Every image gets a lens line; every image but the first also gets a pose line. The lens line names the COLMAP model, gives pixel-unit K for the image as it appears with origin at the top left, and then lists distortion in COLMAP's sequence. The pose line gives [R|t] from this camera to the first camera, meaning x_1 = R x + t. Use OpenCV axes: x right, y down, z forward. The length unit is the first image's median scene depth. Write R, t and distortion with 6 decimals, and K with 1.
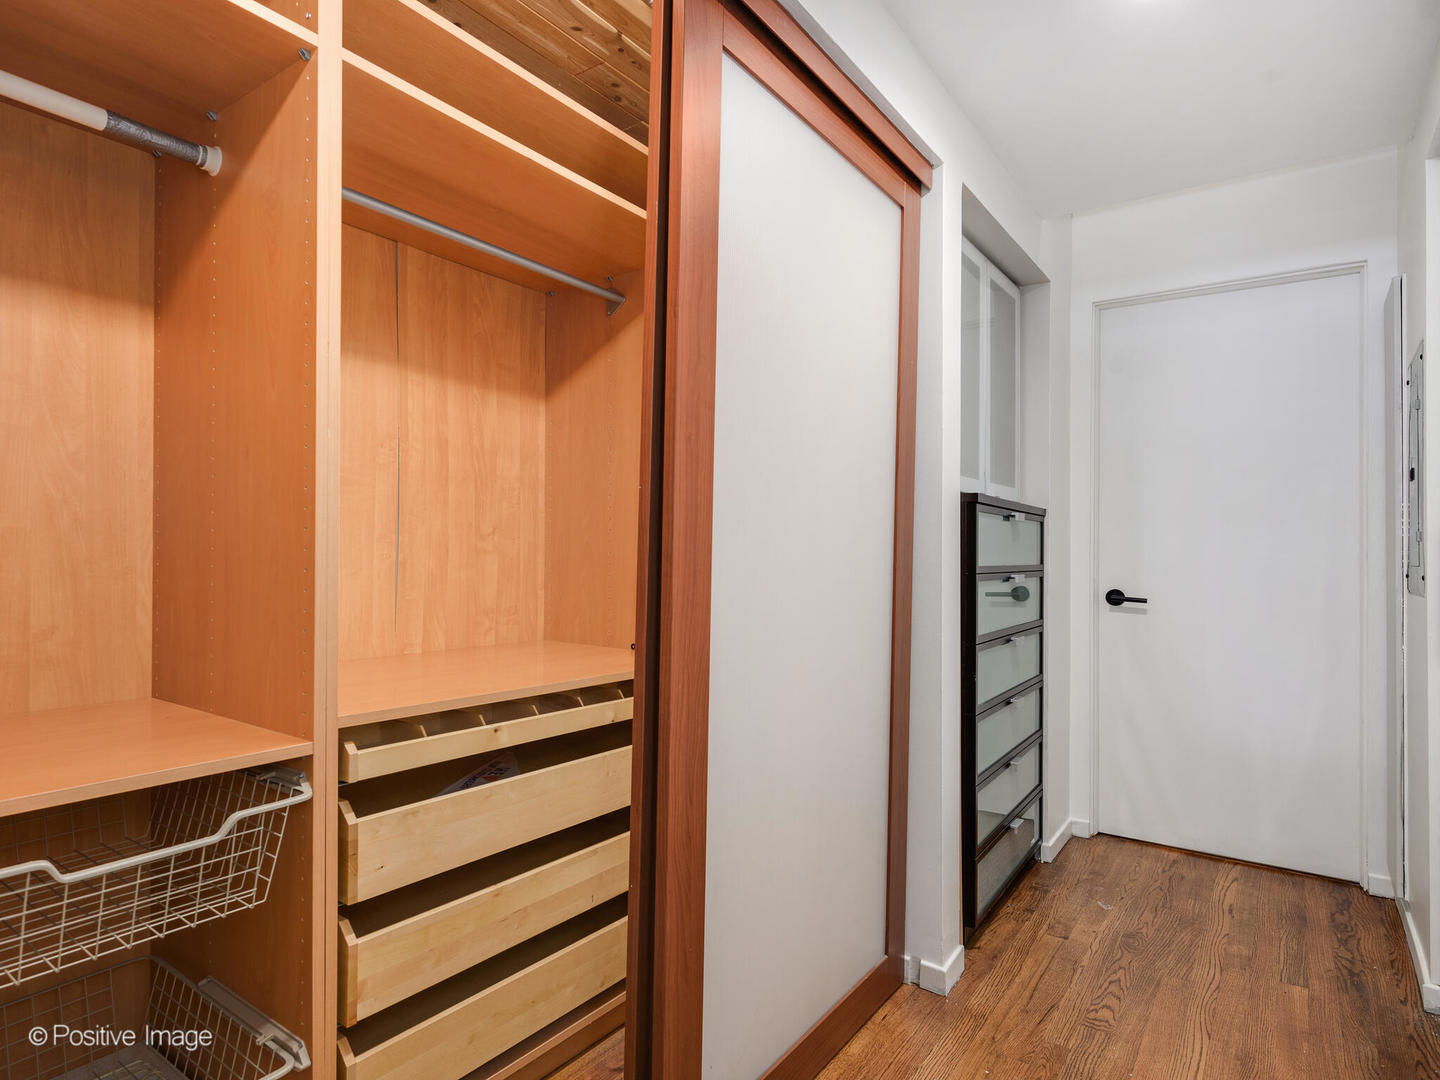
lens RADIAL K [[784.3, 0, 710.4], [0, 784.3, 539.4], [0, 0, 1]] dist [0.002944, -0.003841]
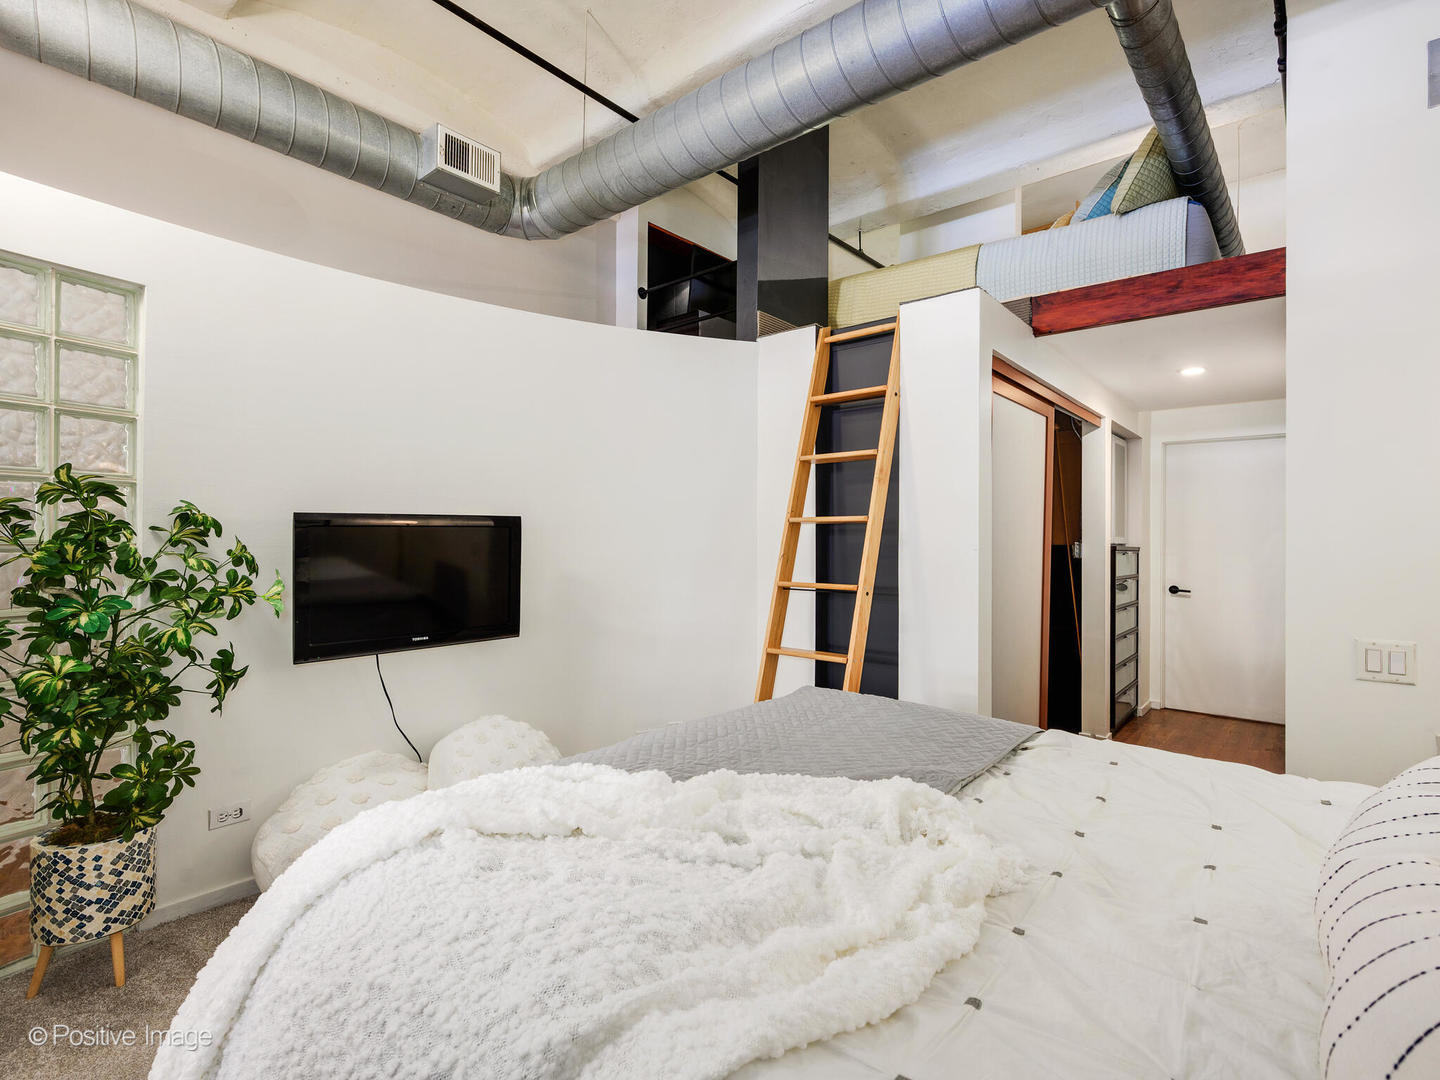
lens RADIAL K [[722.6, 0, 712.1], [0, 722.6, 538.4], [0, 0, 1]] dist [-0.007704, -0.004314]
pose [[0.997104, -0.005097, -0.075874, -0.574697], [0.005391, 0.999979, 0.003668, -0.076985], [0.075854, -0.004066, 0.997111, -1.020785]]
